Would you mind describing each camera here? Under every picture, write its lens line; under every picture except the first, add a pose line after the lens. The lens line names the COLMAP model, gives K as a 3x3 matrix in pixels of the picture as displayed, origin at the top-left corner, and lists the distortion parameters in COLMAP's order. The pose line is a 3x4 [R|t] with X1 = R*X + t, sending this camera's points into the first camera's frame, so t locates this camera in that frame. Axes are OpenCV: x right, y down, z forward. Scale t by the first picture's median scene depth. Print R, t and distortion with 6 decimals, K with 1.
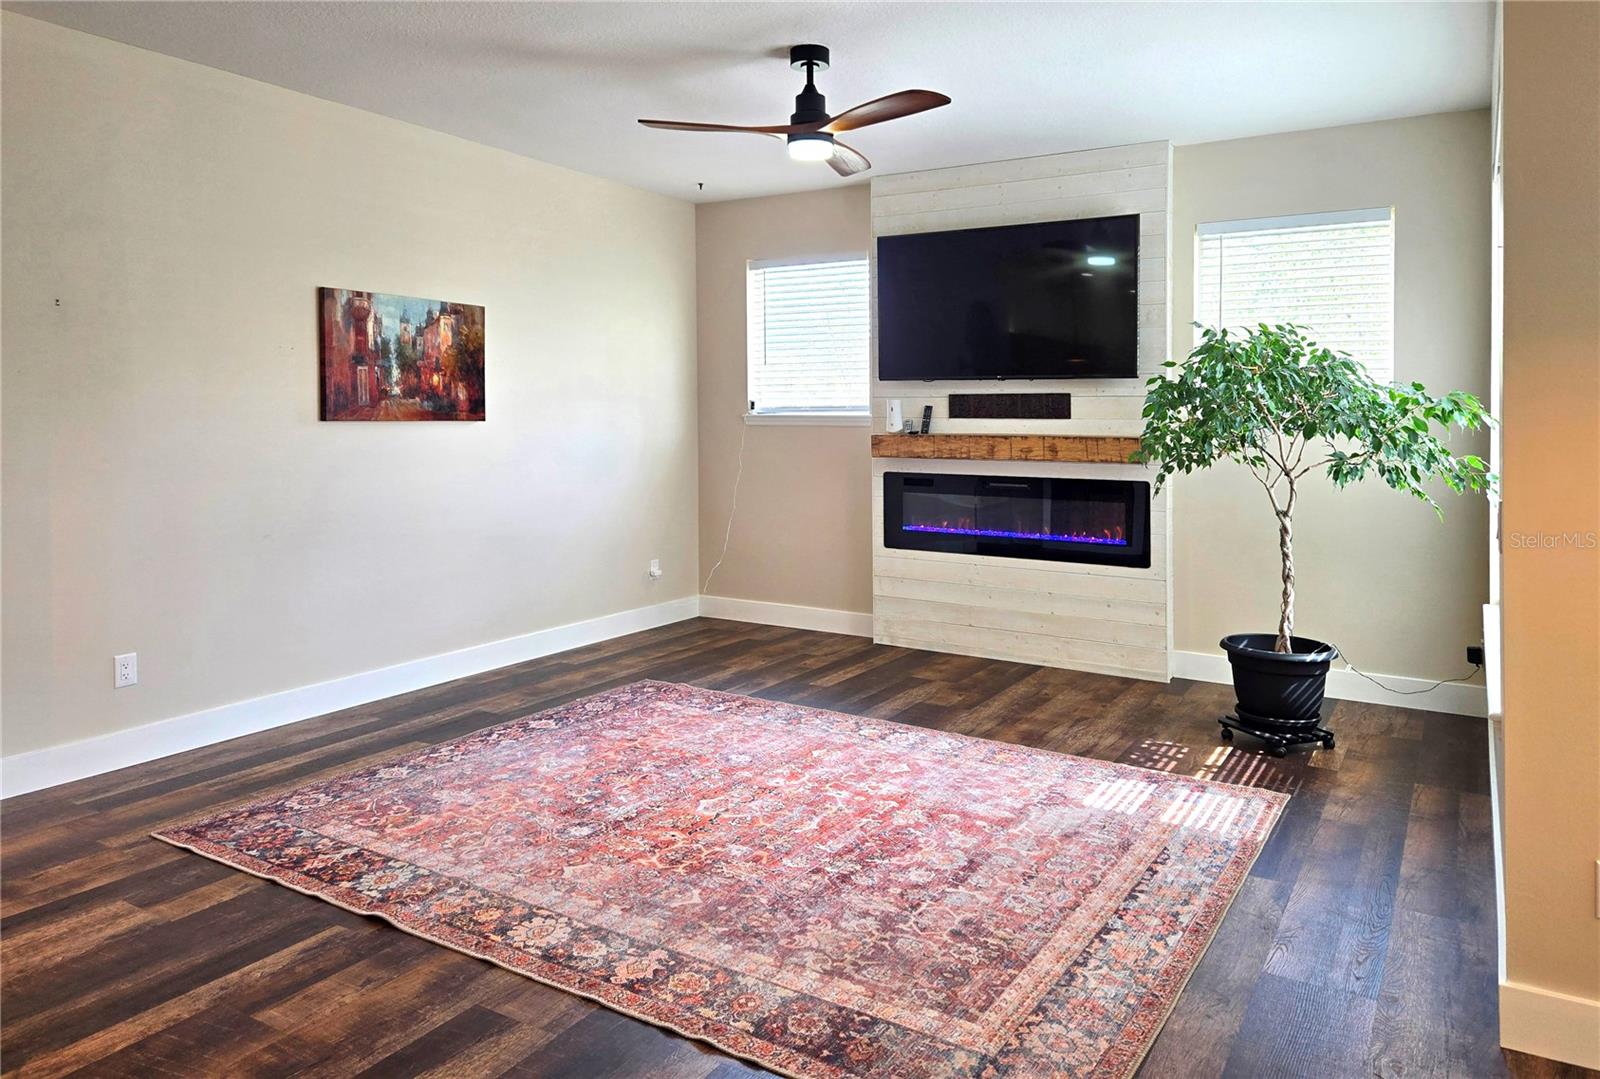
lens RADIAL K [[1116.1, 0, 800.0], [0, 1116.1, 539.5], [0, 0, 1]] dist [0.065800, -0.005009]
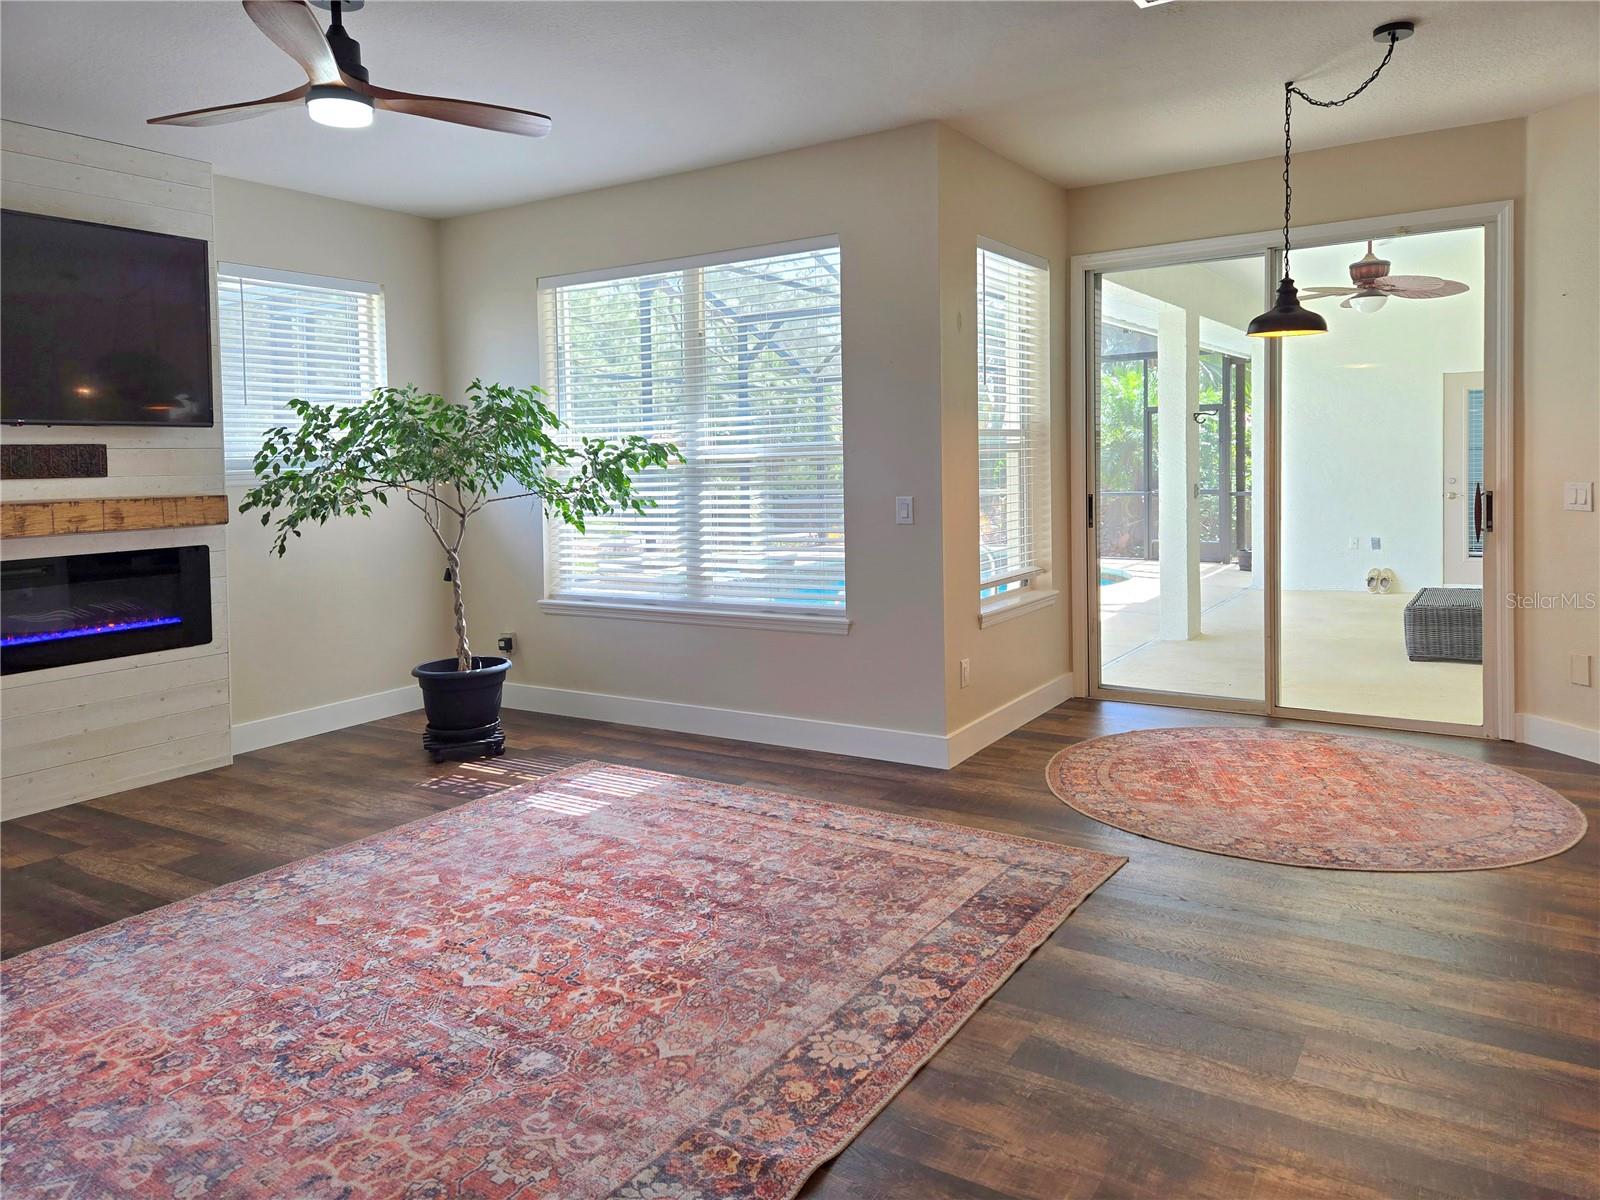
lens RADIAL K [[1087.1, 0, 800.0], [0, 1087.1, 600.0], [0, 0, 1]] dist [0.077422, -0.056075]
pose [[0.027263, -0.136812, 0.990222, -0.945444], [0.144605, 0.980710, 0.131517, -0.097953], [-0.989114, 0.139606, 0.046520, 0.878266]]
